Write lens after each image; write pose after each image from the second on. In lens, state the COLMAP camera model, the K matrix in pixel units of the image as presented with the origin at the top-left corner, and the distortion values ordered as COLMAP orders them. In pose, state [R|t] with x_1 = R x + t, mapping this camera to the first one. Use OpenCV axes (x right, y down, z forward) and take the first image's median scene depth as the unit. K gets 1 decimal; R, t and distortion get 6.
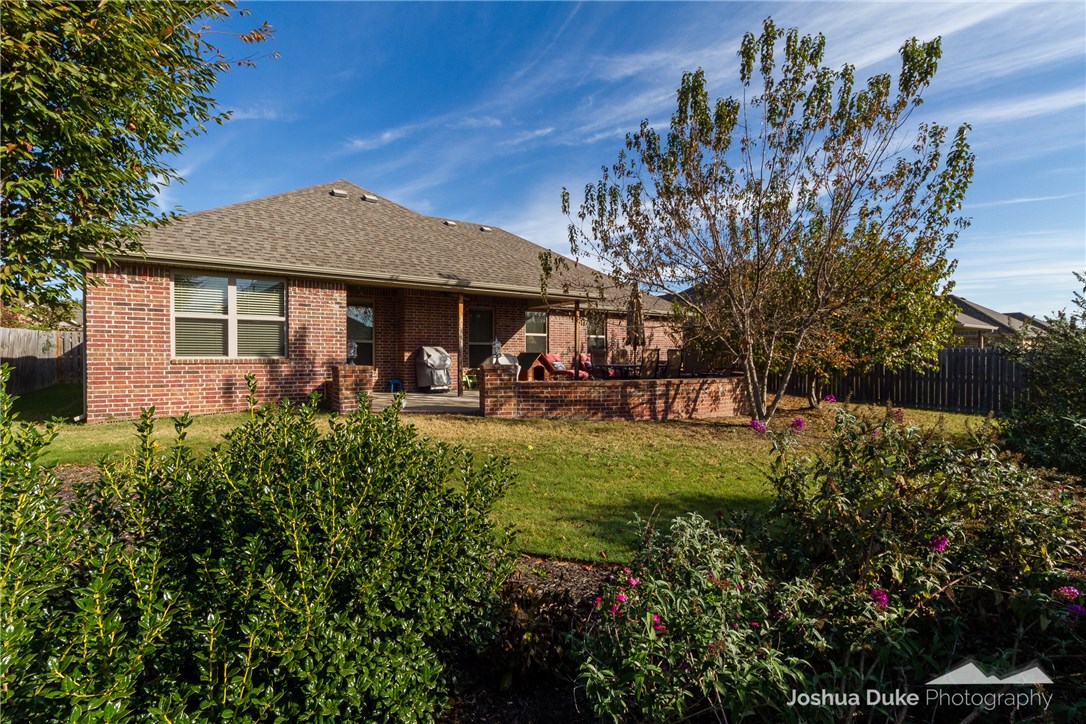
lens RADIAL K [[506.0, 0, 543.1], [0, 506.0, 361.8], [0, 0, 1]] dist [0.000331, 0.000002]
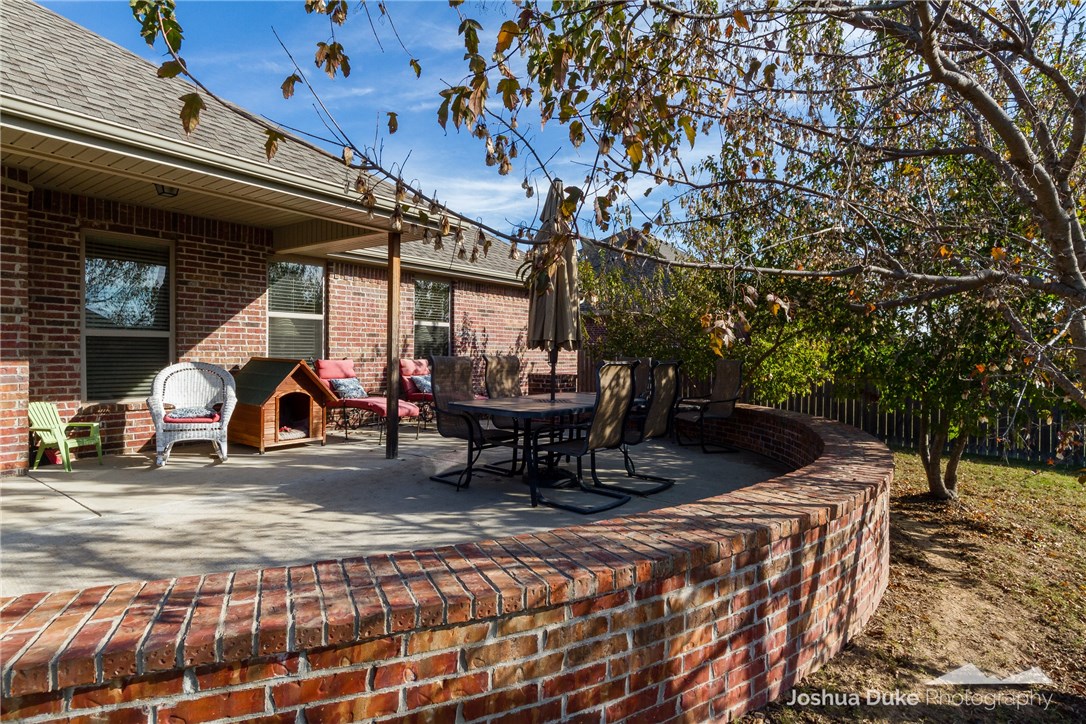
lens RADIAL K [[608.1, 0, 541.9], [0, 608.1, 362.4], [0, 0, 1]] dist [0.001212, 0.000015]
pose [[0.952755, 0.005408, 0.303690, 0.029763], [-0.008027, 0.999941, 0.007375, -0.020211], [-0.303632, -0.009465, 0.952742, 0.458721]]
